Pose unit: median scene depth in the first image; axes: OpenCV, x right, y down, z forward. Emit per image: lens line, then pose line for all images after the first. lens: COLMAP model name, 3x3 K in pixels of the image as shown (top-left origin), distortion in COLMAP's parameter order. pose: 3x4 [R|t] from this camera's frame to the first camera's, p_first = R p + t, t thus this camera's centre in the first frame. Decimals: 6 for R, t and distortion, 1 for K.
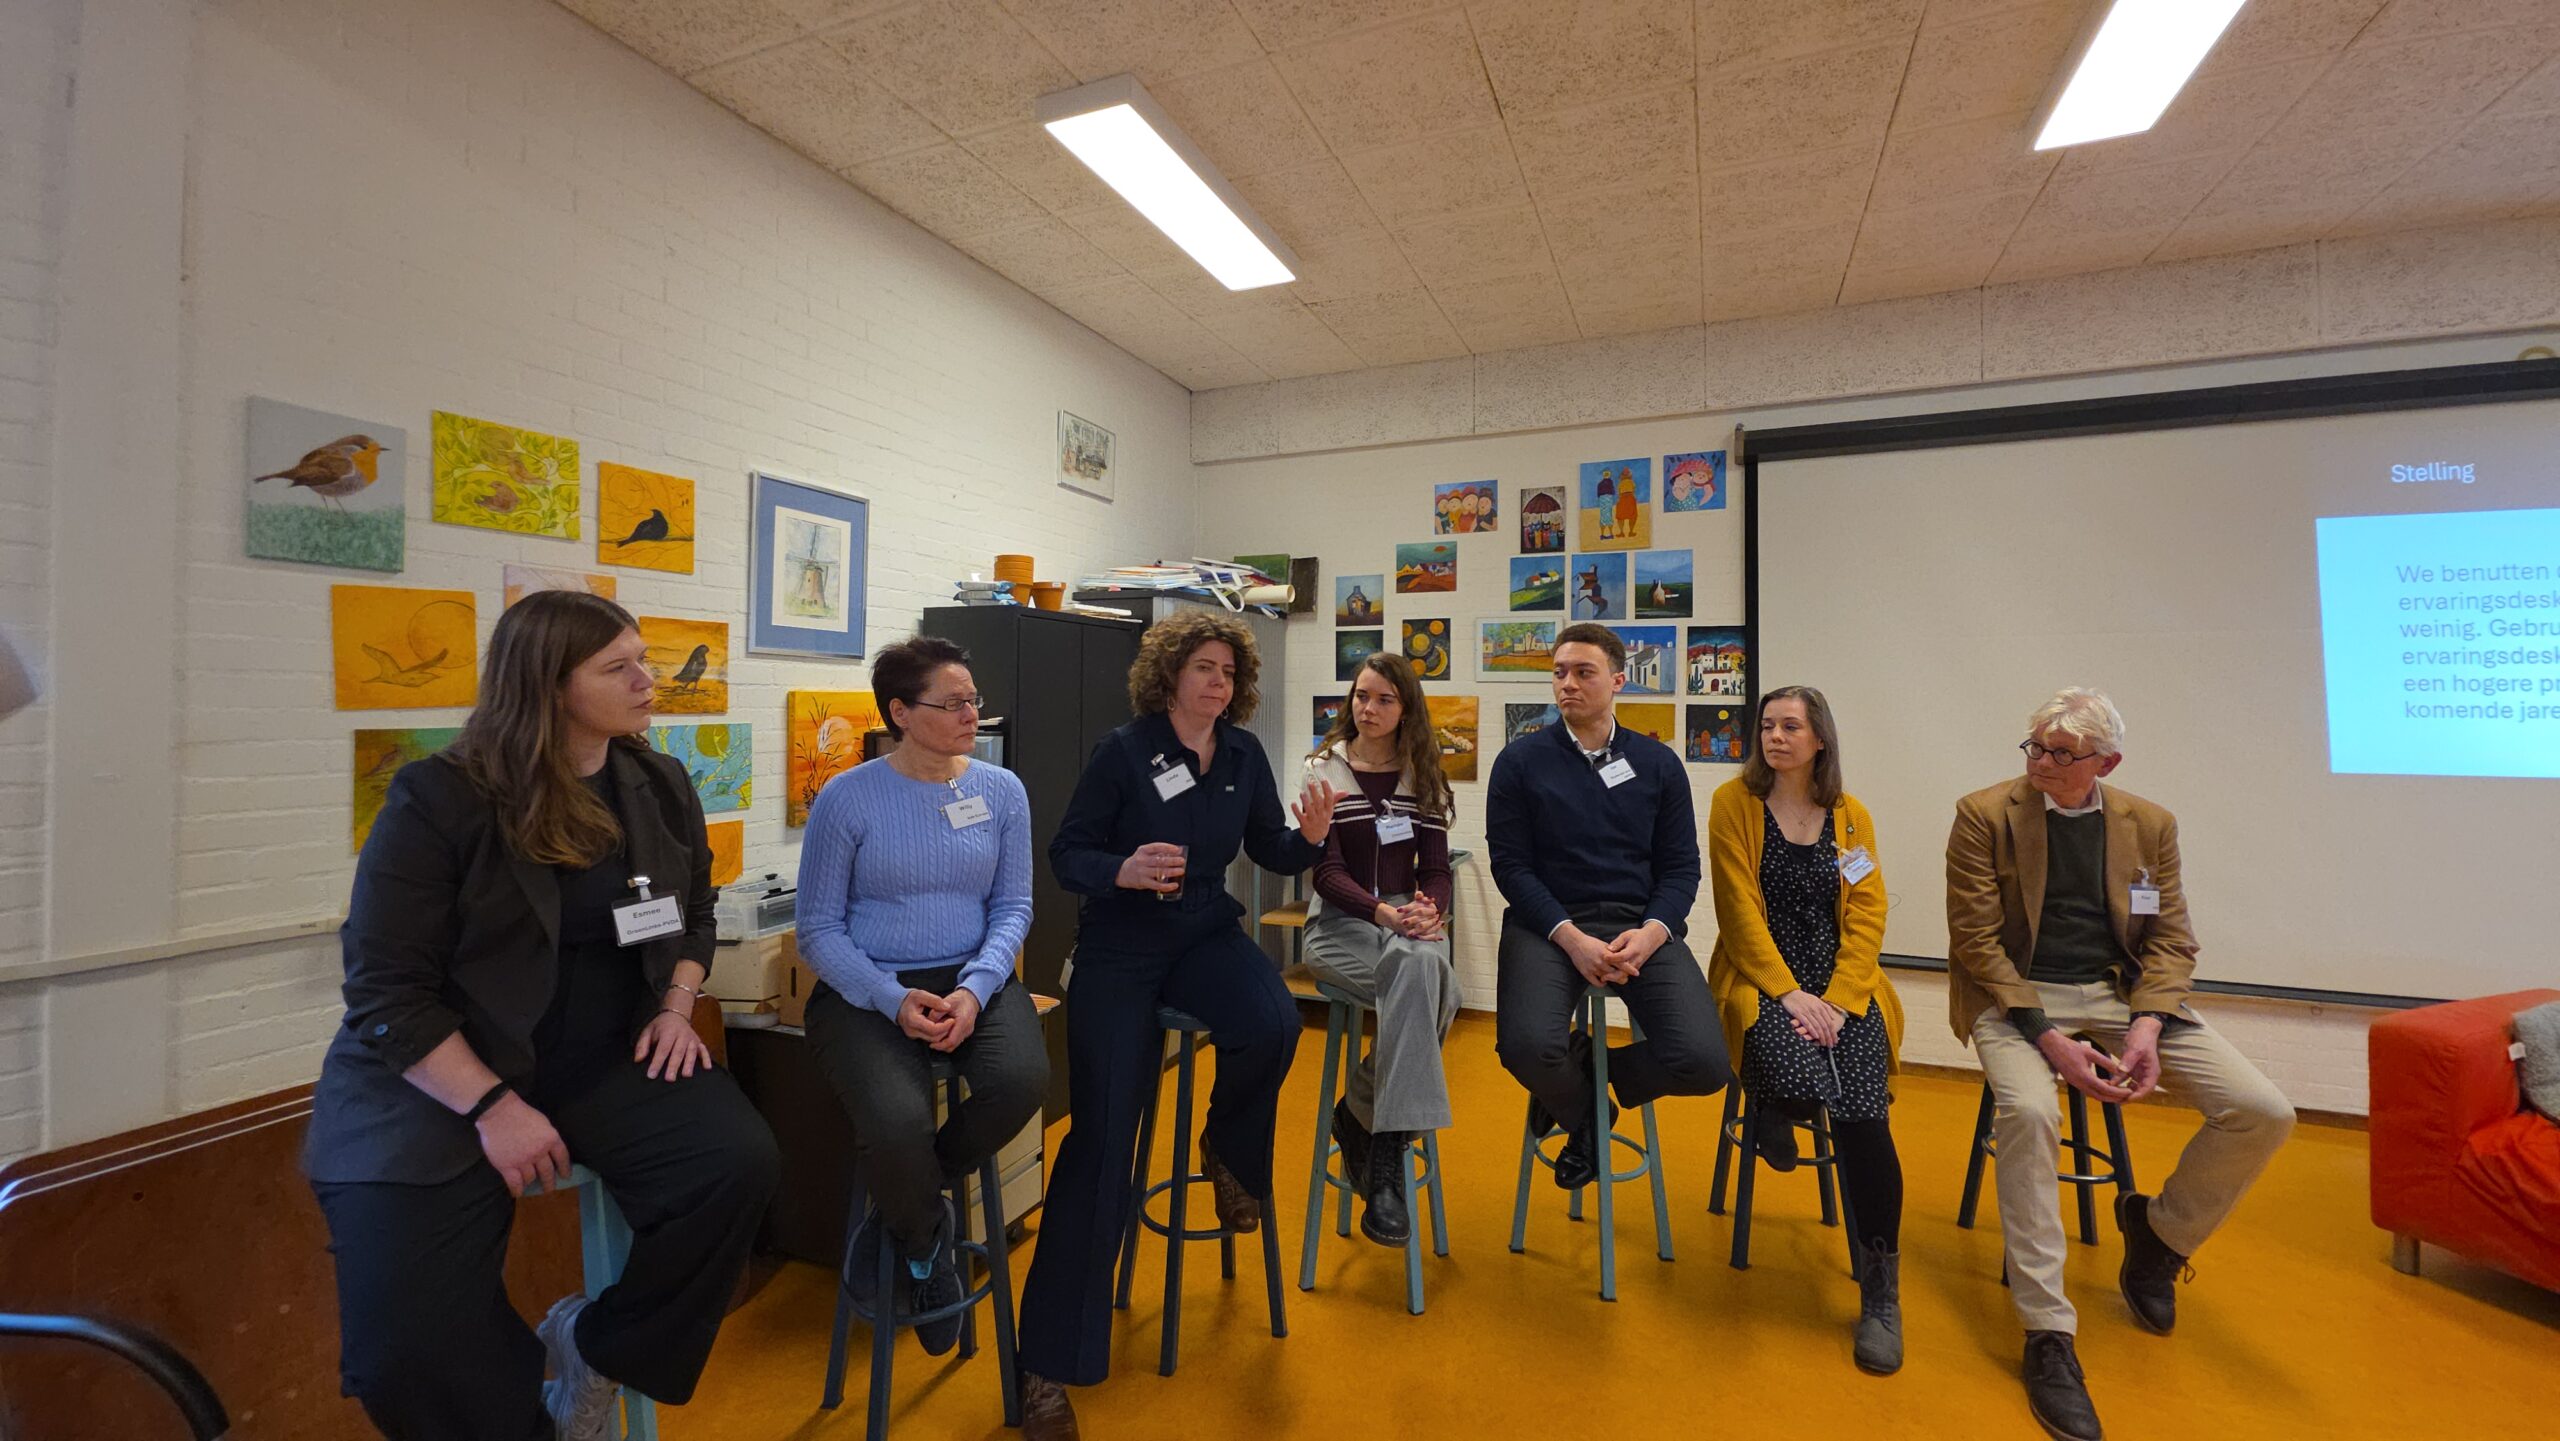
lens RADIAL K [[1014.8, 0, 1290.8], [0, 1014.8, 692.4], [0, 0, 1]] dist [0.013680, -0.007777]
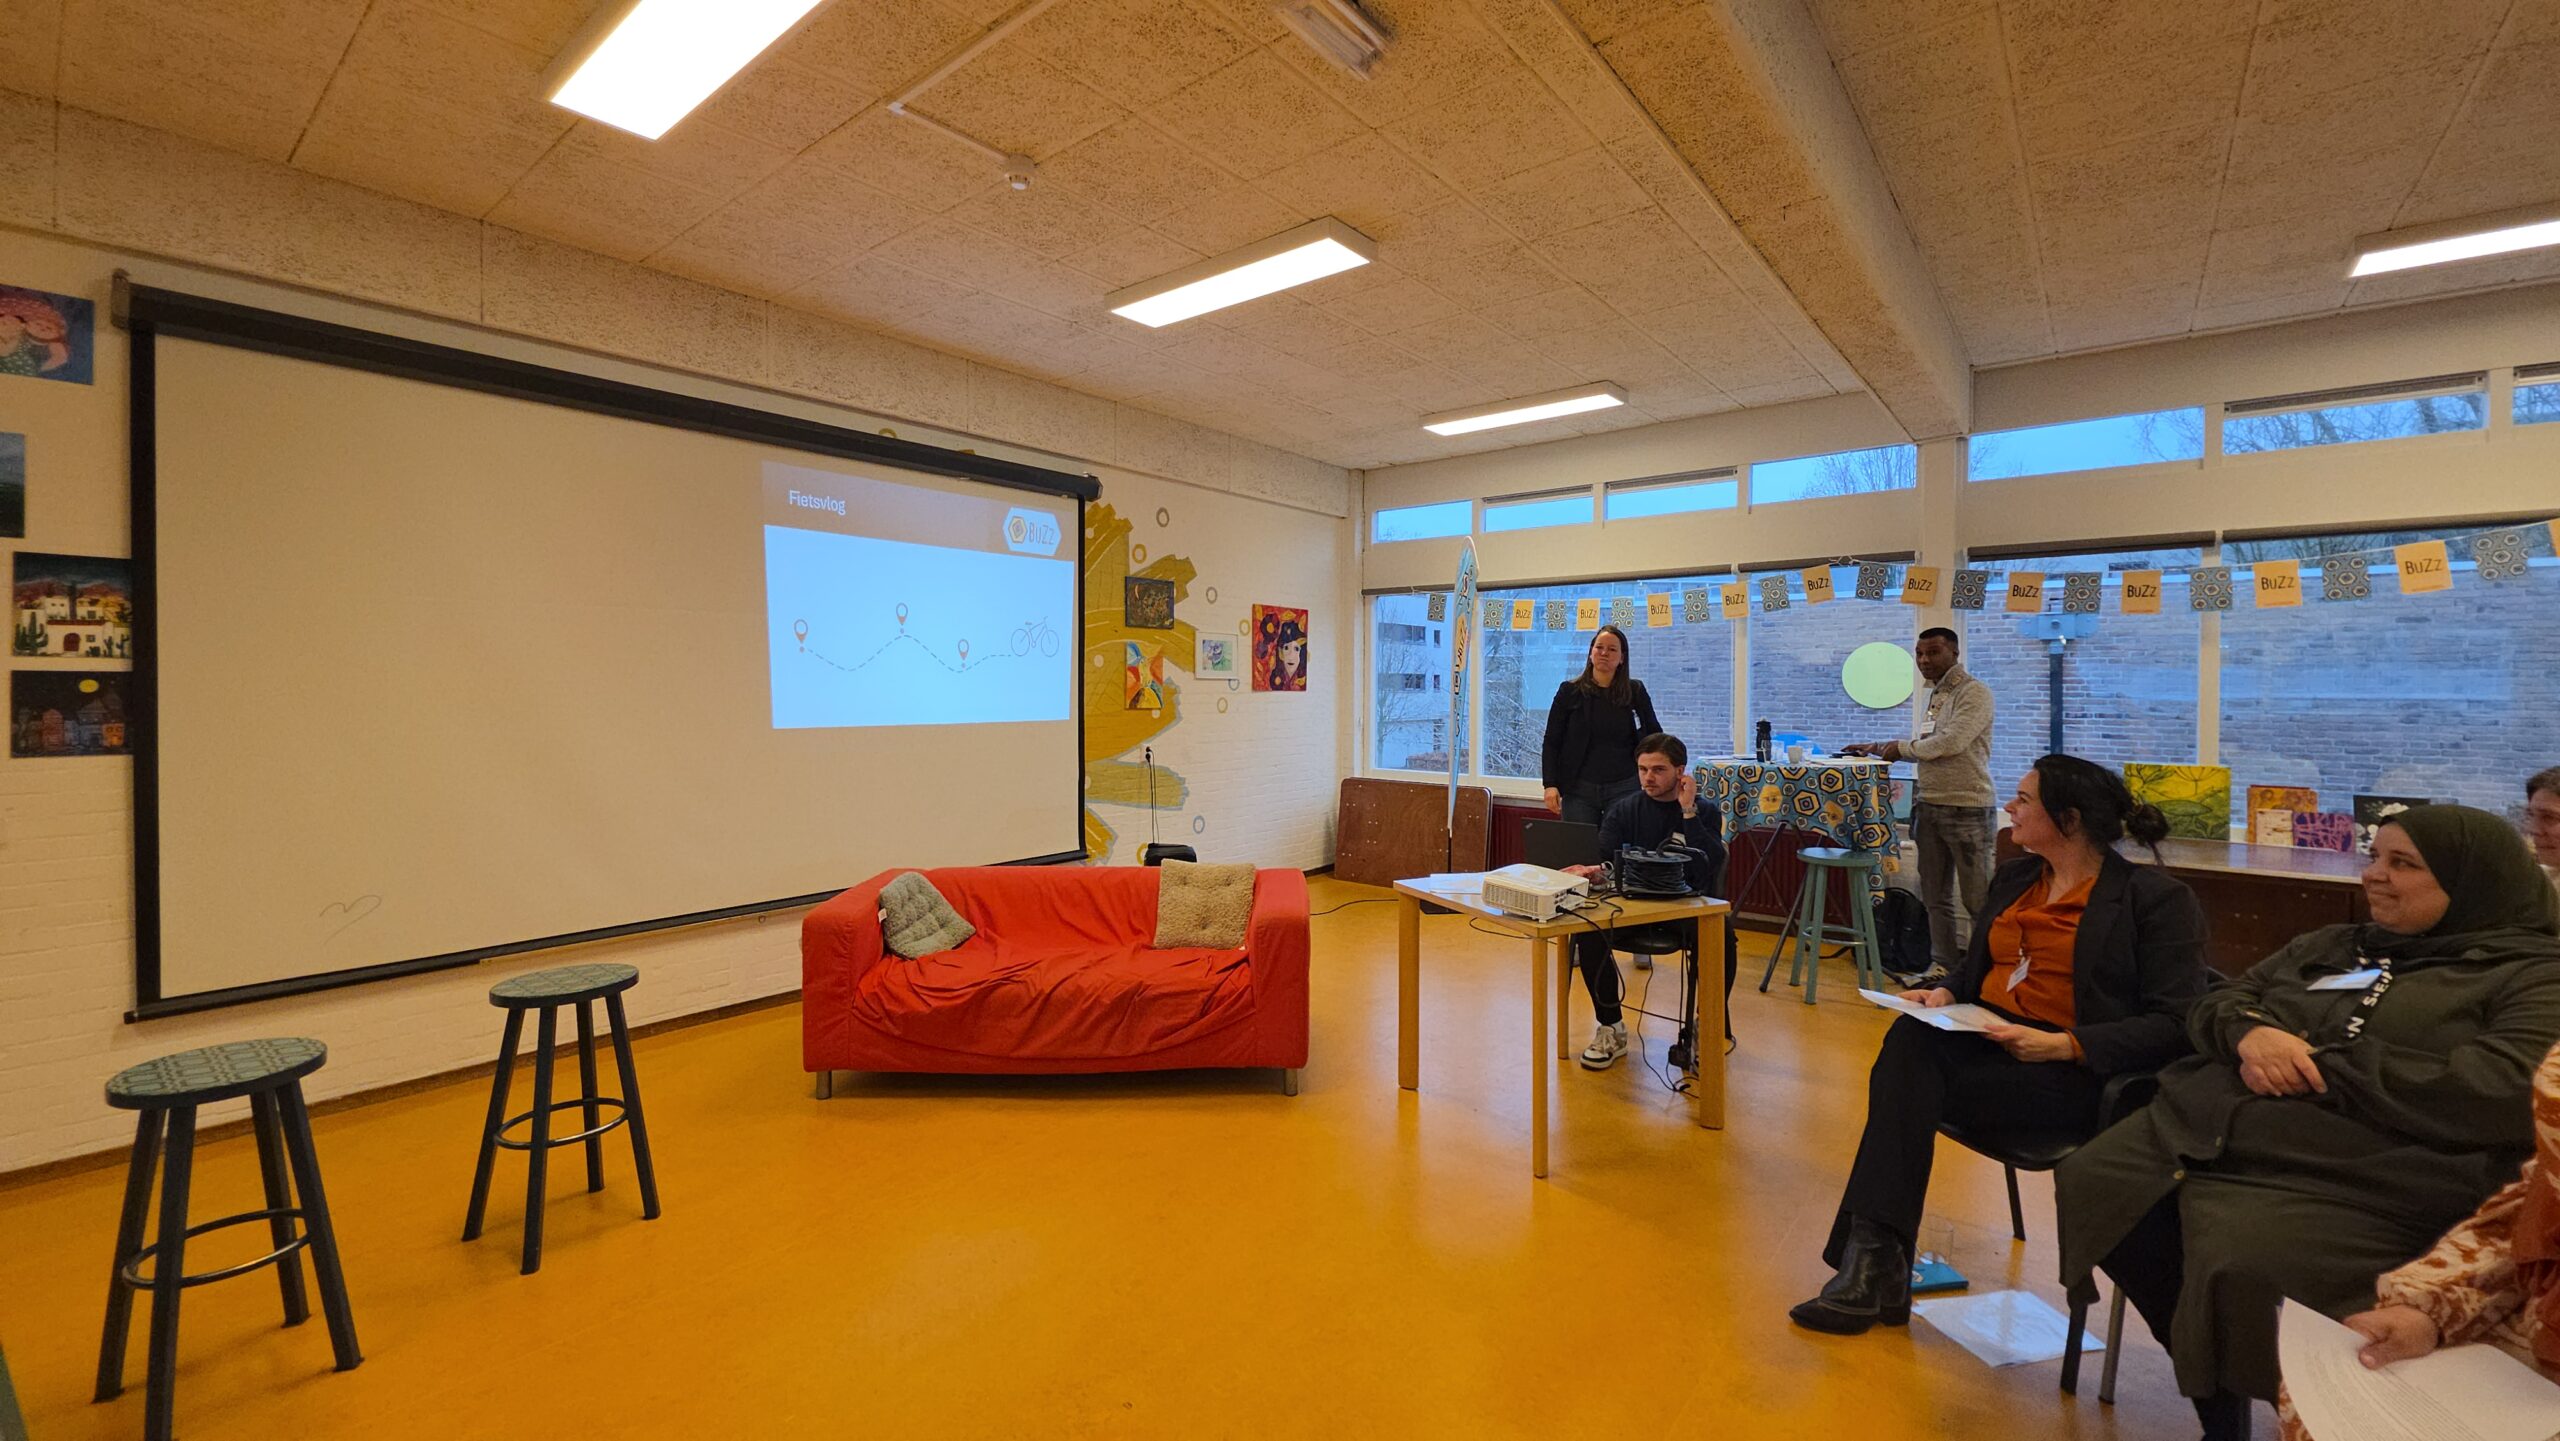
lens RADIAL K [[1014.8, 0, 1290.8], [0, 1014.8, 692.4], [0, 0, 1]] dist [0.013680, -0.007777]
pose [[0.279175, -0.011478, 0.960172, -0.009114], [-0.015689, 0.999741, 0.016512, 0.002246], [-0.960112, -0.019674, 0.278922, 0.027678]]
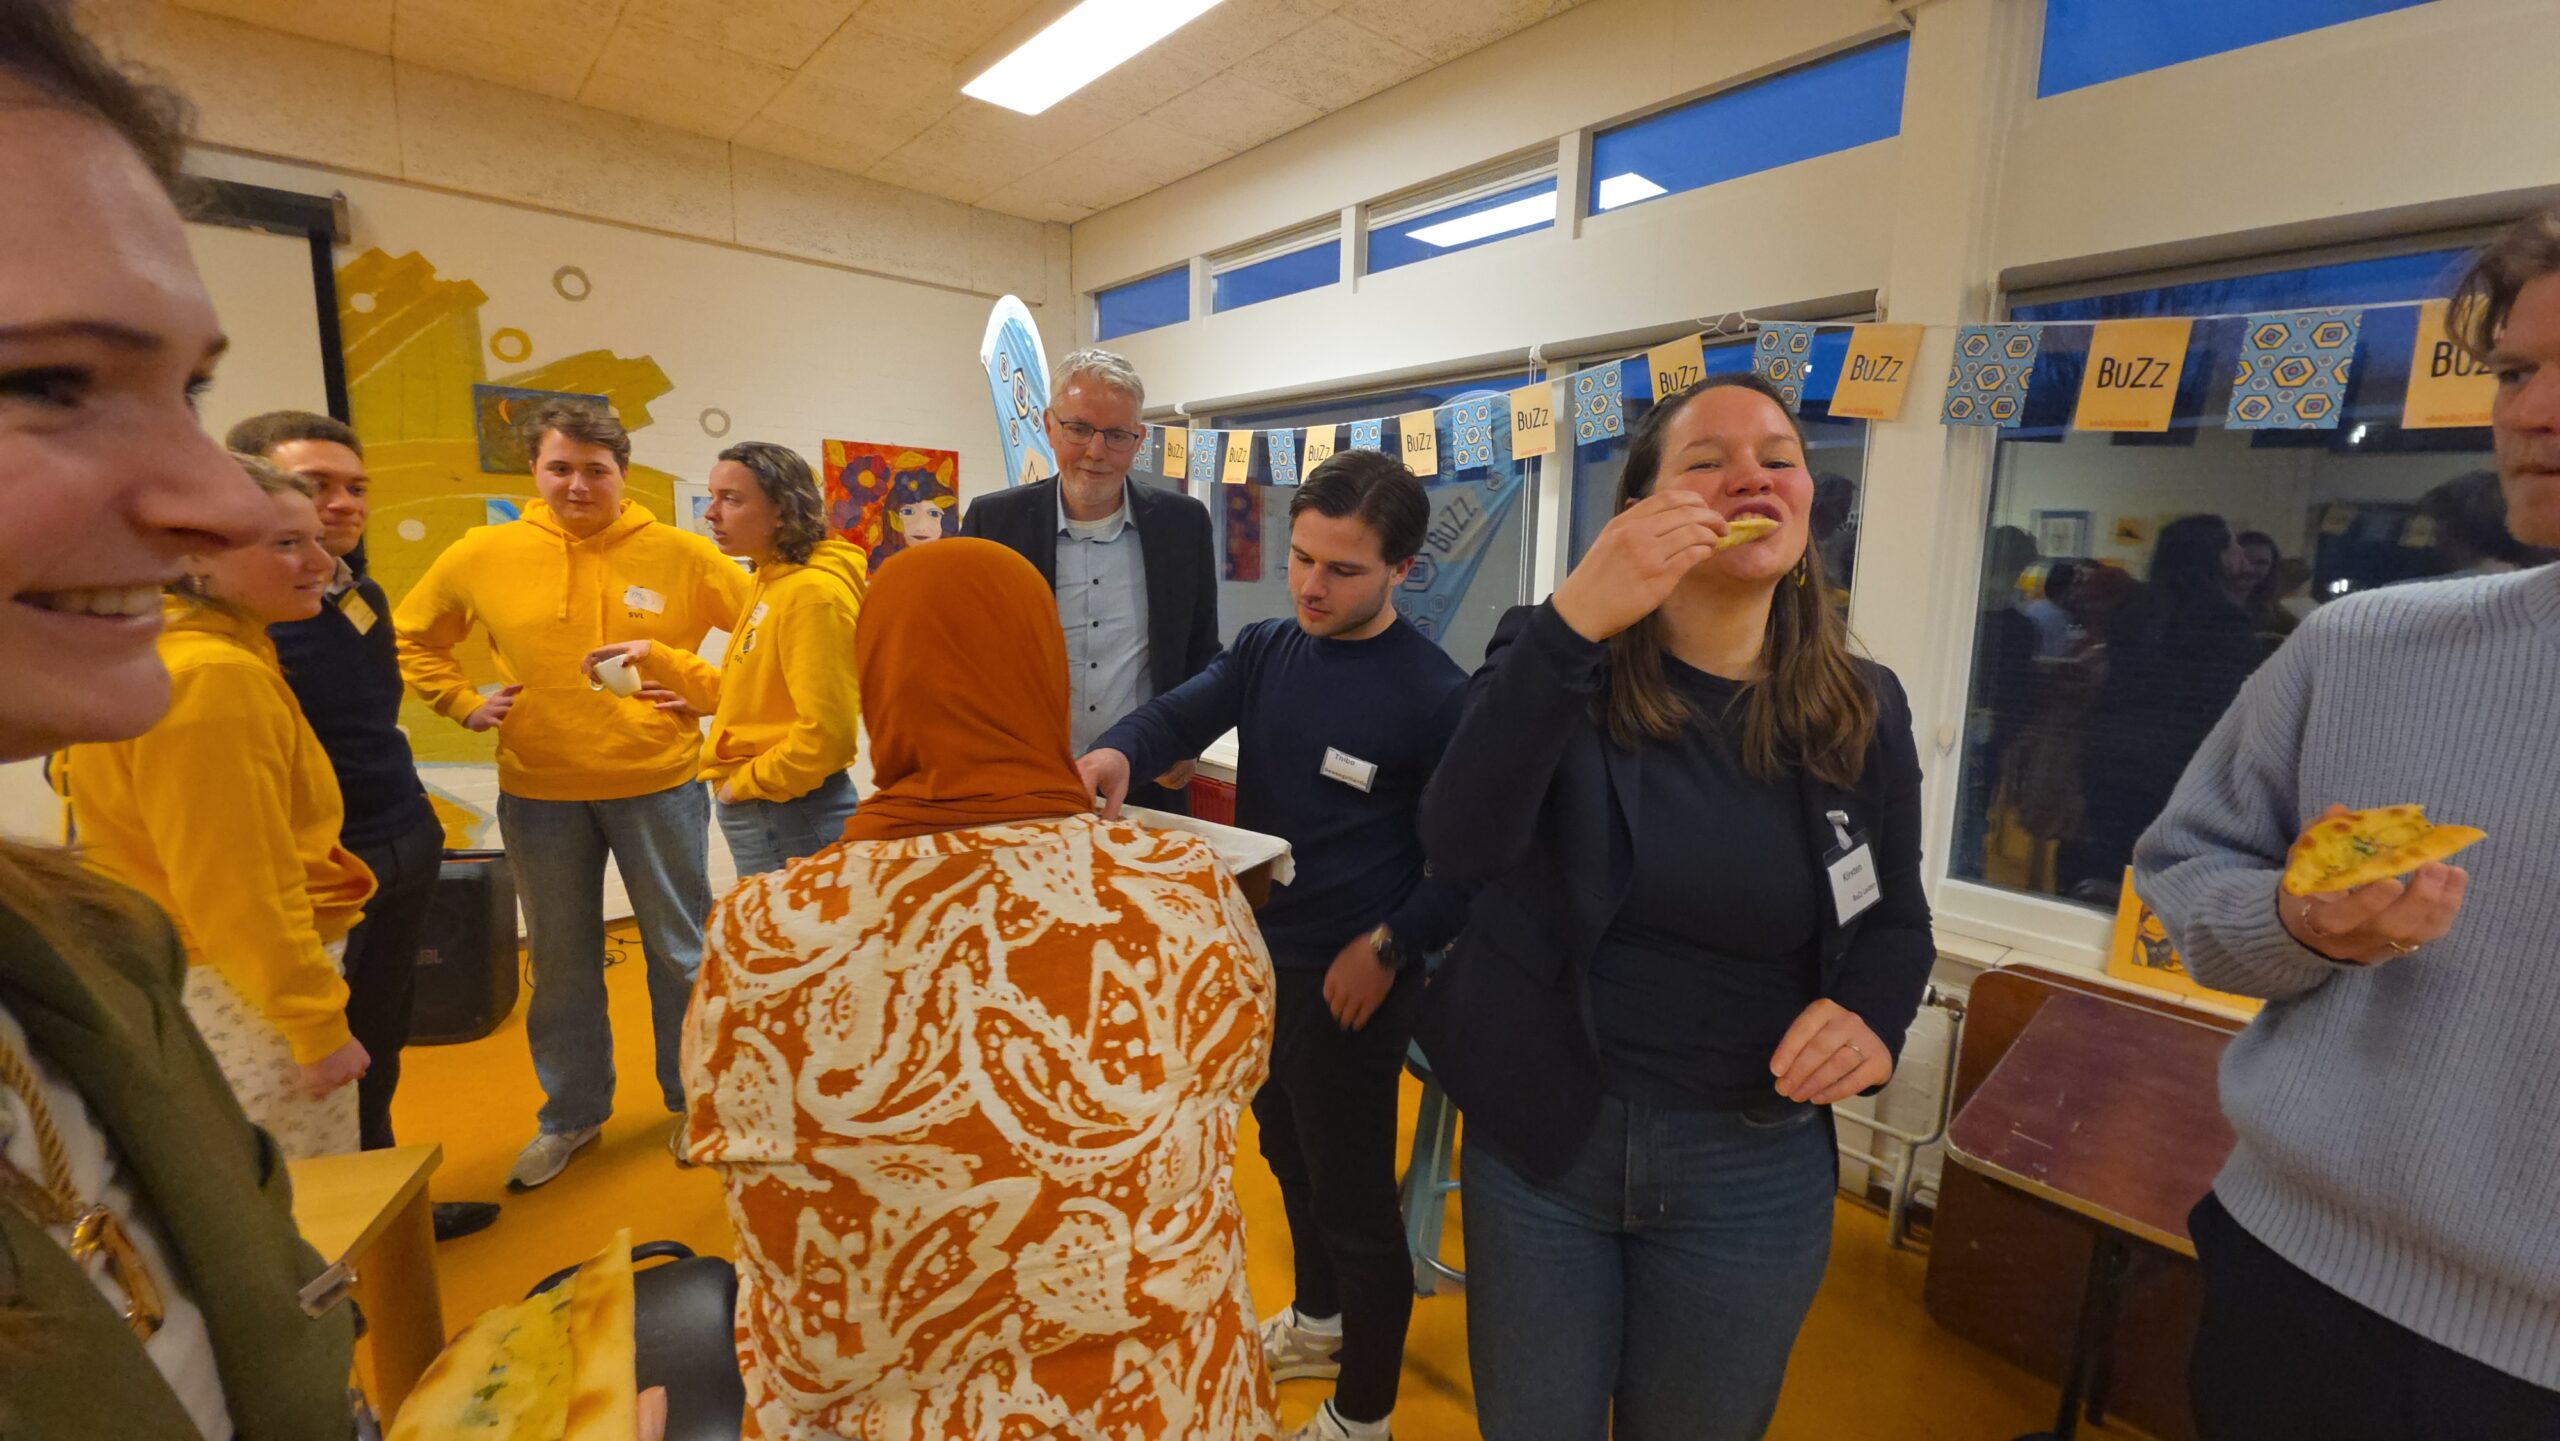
lens RADIAL K [[1014.8, 0, 1290.8], [0, 1014.8, 692.4], [0, 0, 1]] dist [0.013680, -0.007777]
pose [[0.418402, -0.123515, 0.899825, 0.778767], [-0.026454, 0.988633, 0.148005, -0.024566], [-0.907877, -0.085730, 0.410378, -0.317662]]
